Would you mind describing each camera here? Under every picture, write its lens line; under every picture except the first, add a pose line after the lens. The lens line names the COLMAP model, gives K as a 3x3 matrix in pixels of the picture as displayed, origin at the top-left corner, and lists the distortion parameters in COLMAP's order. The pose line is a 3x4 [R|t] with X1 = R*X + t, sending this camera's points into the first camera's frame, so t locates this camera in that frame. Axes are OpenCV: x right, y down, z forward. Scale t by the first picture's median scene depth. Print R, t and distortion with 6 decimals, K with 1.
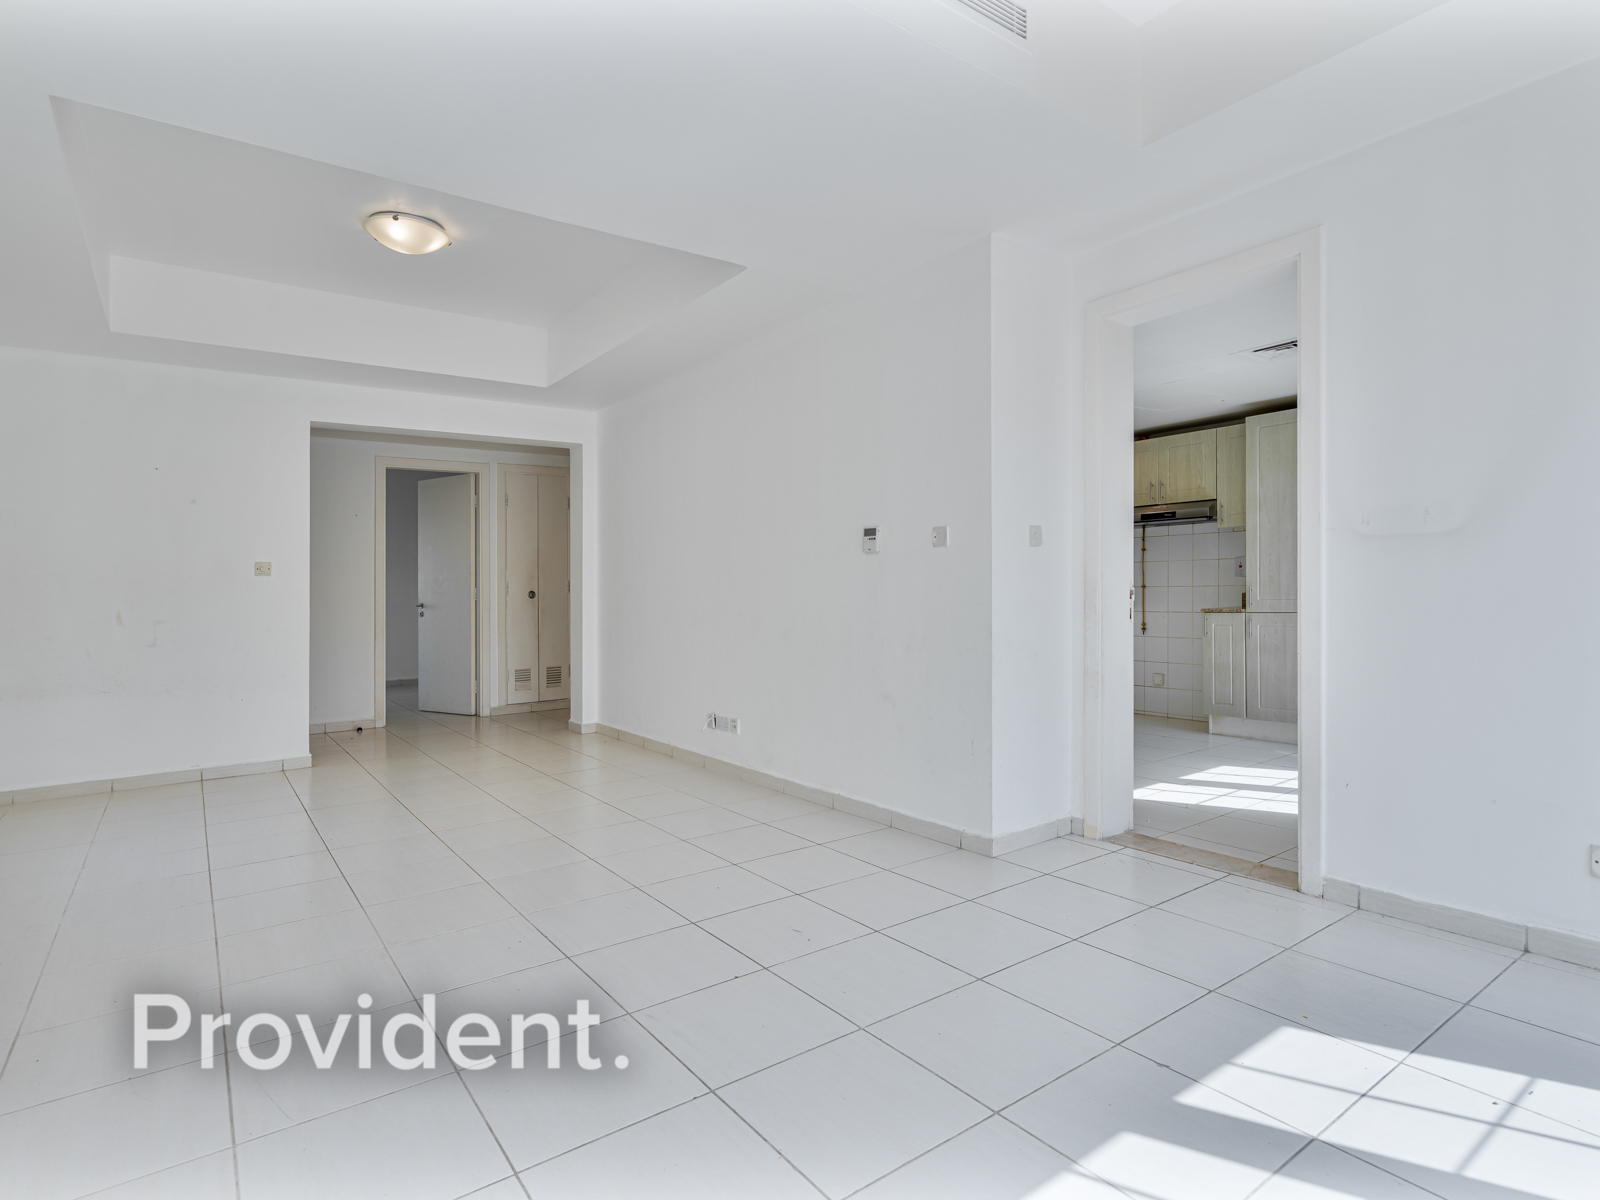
lens RADIAL K [[811.8, 0, 795.1], [0, 811.8, 604.0], [0, 0, 1]] dist [-0.014471, 0.006332]
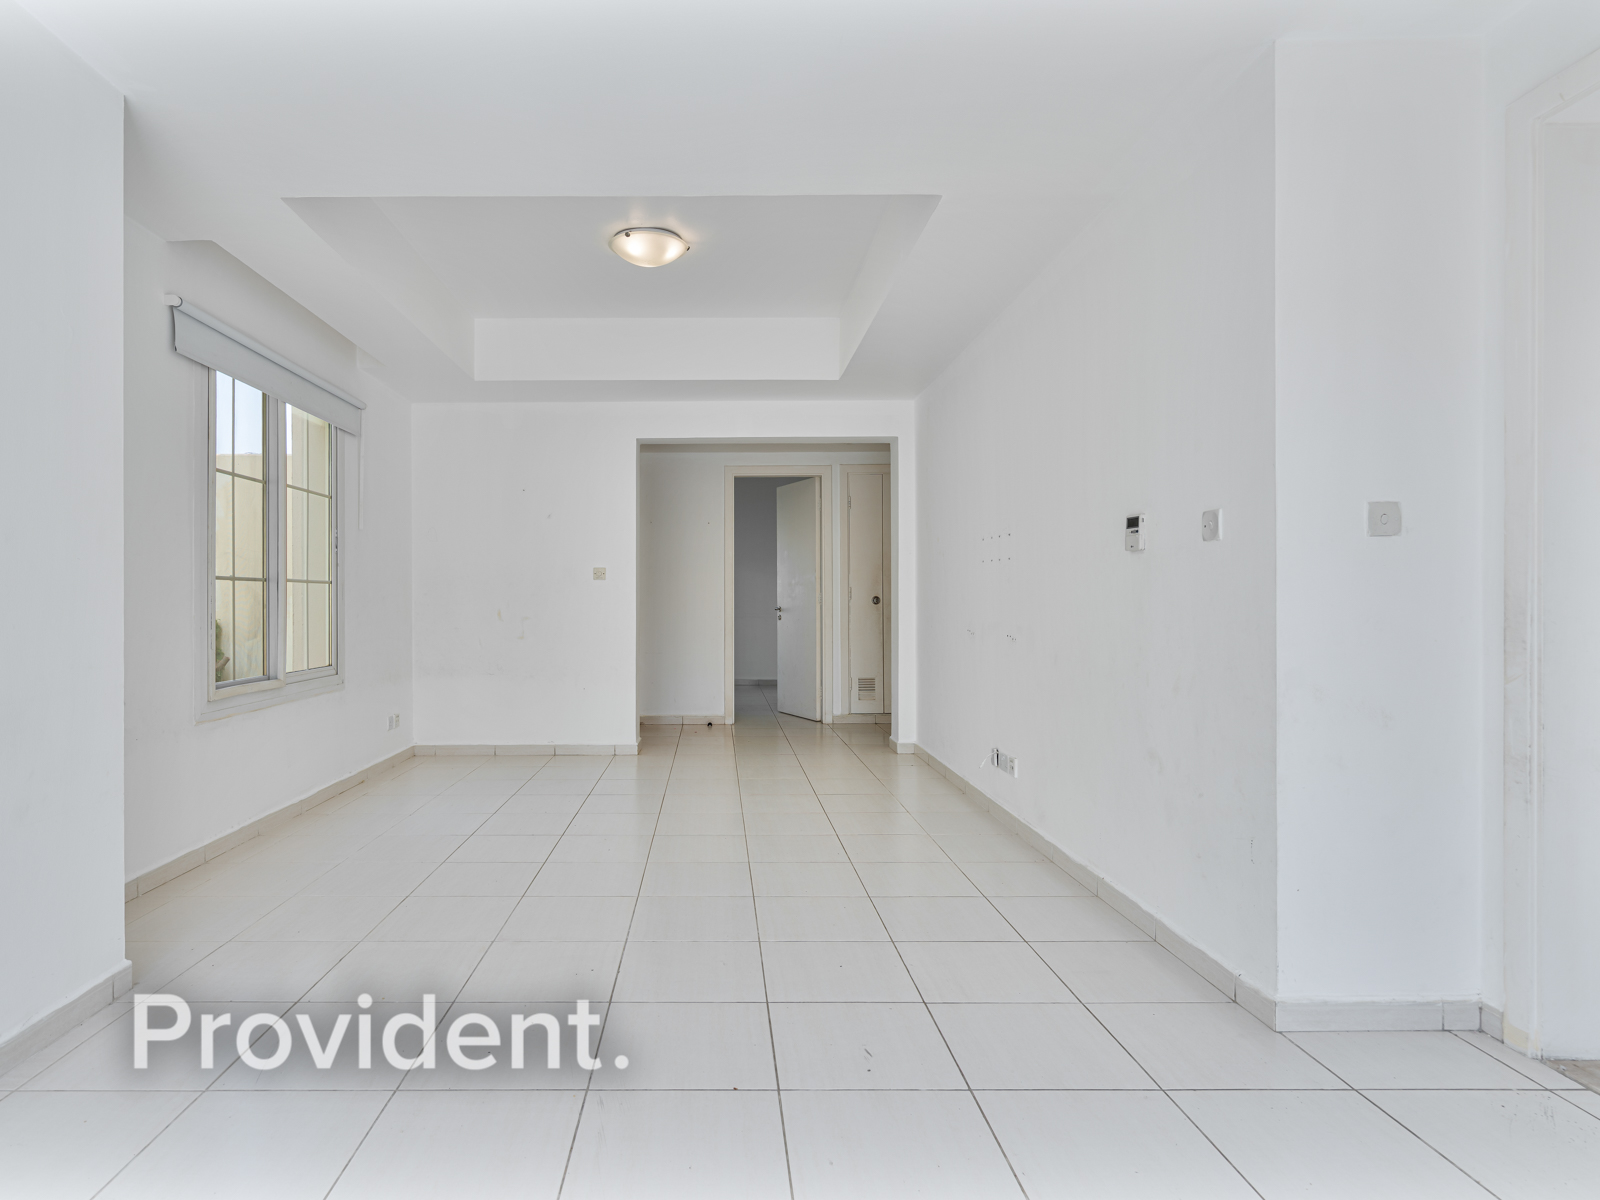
lens RADIAL K [[848.0, 0, 803.6], [0, 848.0, 601.8], [0, 0, 1]] dist [-0.003951, 0.003038]
pose [[0.817006, 0.018203, -0.576341, 0.274320], [-0.023089, 0.999733, -0.001156, -0.010235], [0.576166, 0.014252, 0.817208, 0.212274]]
